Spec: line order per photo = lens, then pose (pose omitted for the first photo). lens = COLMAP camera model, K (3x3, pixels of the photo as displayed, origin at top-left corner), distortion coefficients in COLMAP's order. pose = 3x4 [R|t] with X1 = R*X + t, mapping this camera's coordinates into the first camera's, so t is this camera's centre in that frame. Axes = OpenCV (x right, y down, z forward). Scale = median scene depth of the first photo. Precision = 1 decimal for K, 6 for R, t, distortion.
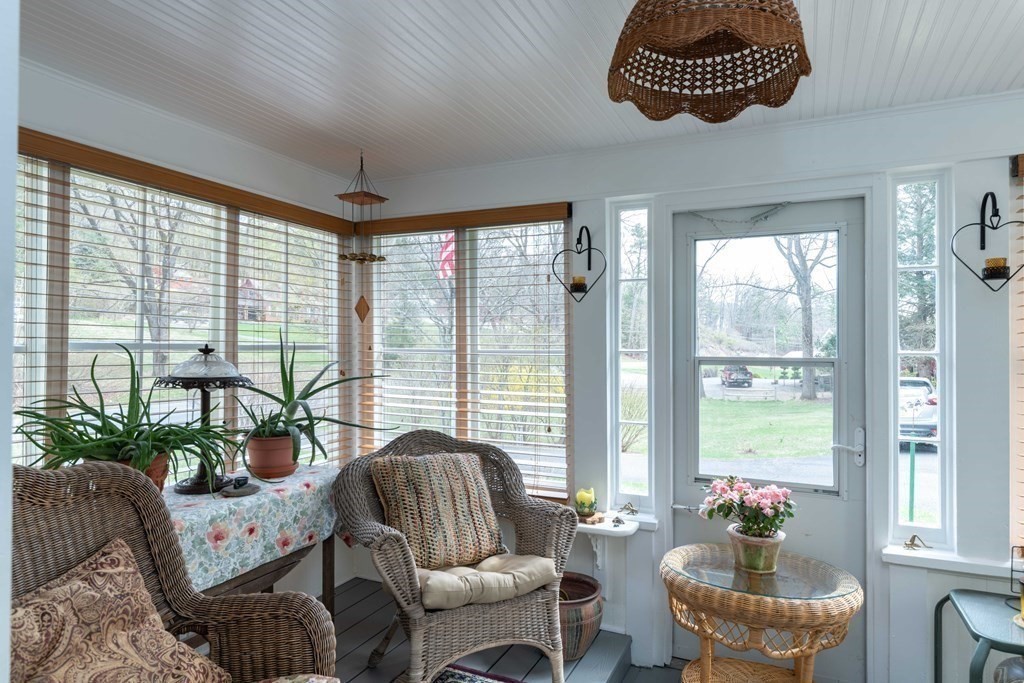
lens RADIAL K [[605.2, 0, 512.4], [0, 605.2, 346.8], [0, 0, 1]] dist [-0.000288, 0.002842]
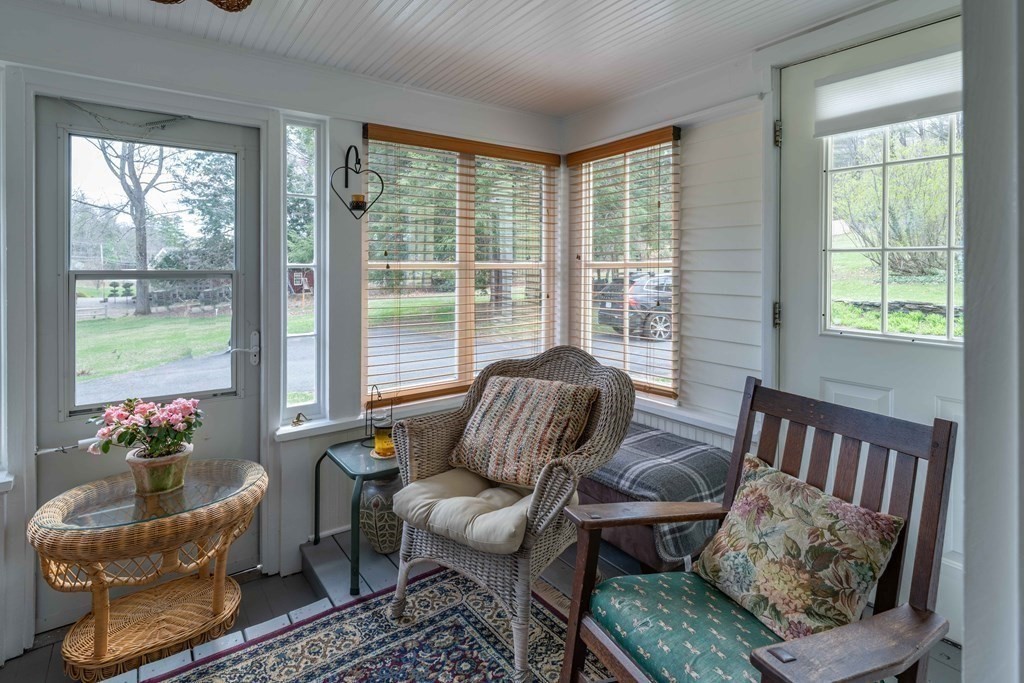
lens RADIAL K [[517.5, 0, 511.5], [0, 517.5, 269.4], [0, 0, 1]] dist [-0.001639, 0.000468]
pose [[0.472822, -0.005531, 0.881141, -0.055817], [-0.001665, 0.999973, 0.007170, 0.010342], [-0.881157, -0.004858, 0.472799, 0.121836]]
